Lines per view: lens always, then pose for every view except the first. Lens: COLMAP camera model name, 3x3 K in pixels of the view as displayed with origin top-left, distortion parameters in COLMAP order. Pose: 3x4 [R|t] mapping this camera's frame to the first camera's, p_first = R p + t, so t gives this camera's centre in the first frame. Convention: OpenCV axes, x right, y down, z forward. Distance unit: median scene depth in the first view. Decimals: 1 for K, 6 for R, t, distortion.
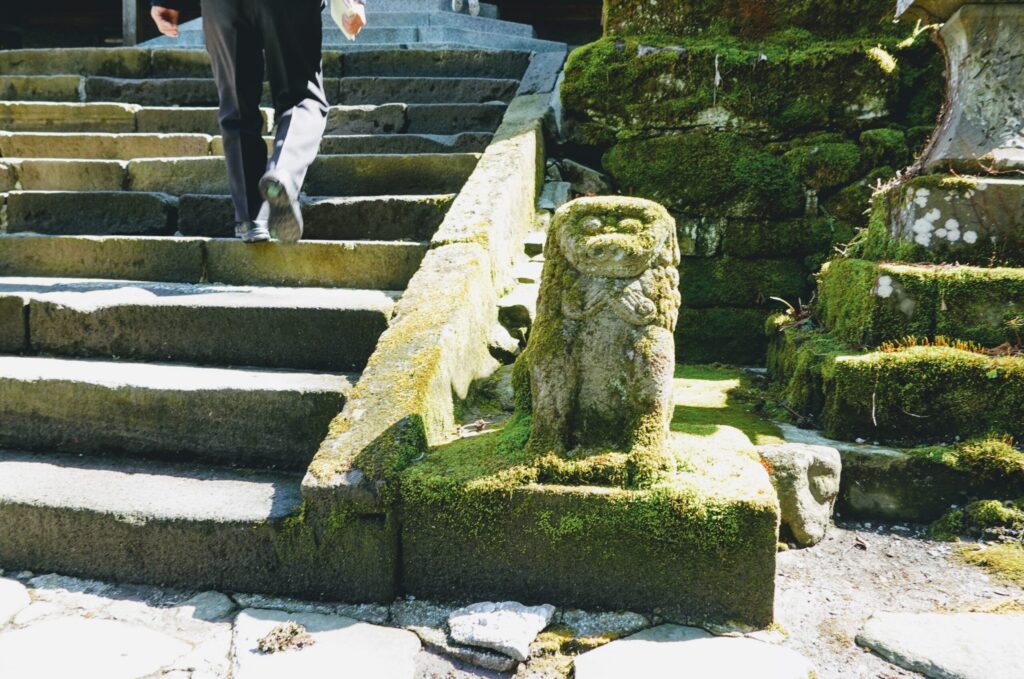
lens RADIAL K [[801.8, 0, 512.1], [0, 801.8, 307.2], [0, 0, 1]] dist [-0.004261, 0.000410]
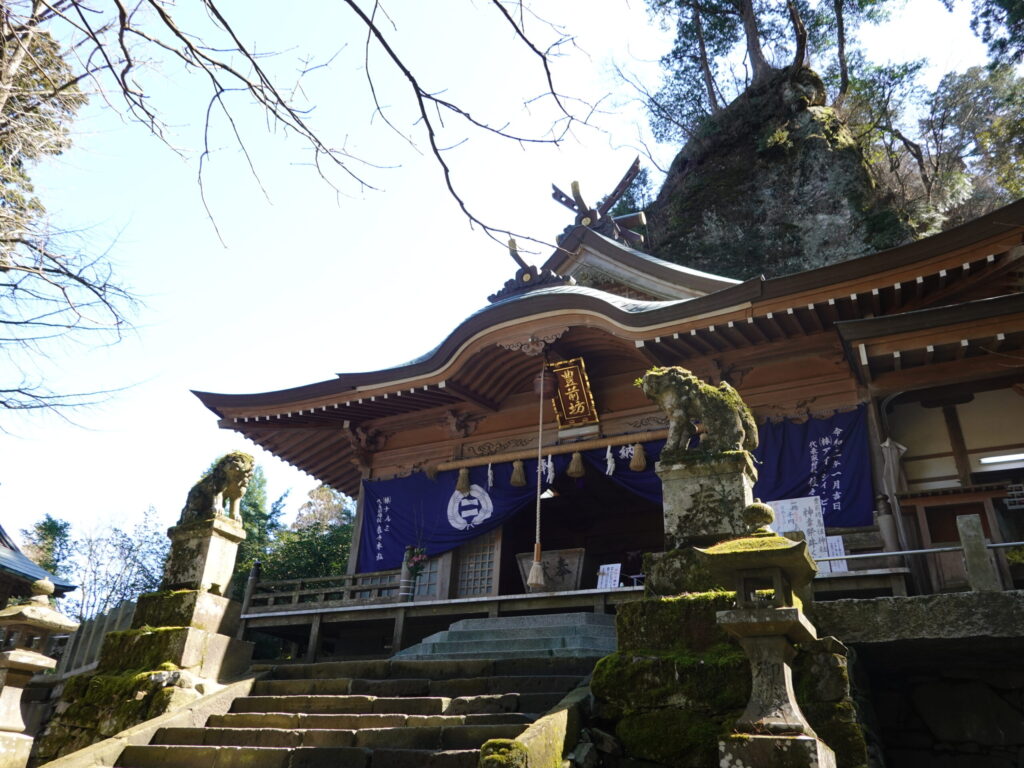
lens RADIAL K [[790.5, 0, 512.0], [0, 790.5, 384.0], [0, 0, 1]] dist [0.001891, -0.006070]
pose [[0.942626, -0.136588, -0.304629, 0.509484], [-0.062328, 0.824432, -0.562518, 0.158109], [0.327979, 0.549232, 0.768618, -0.697923]]
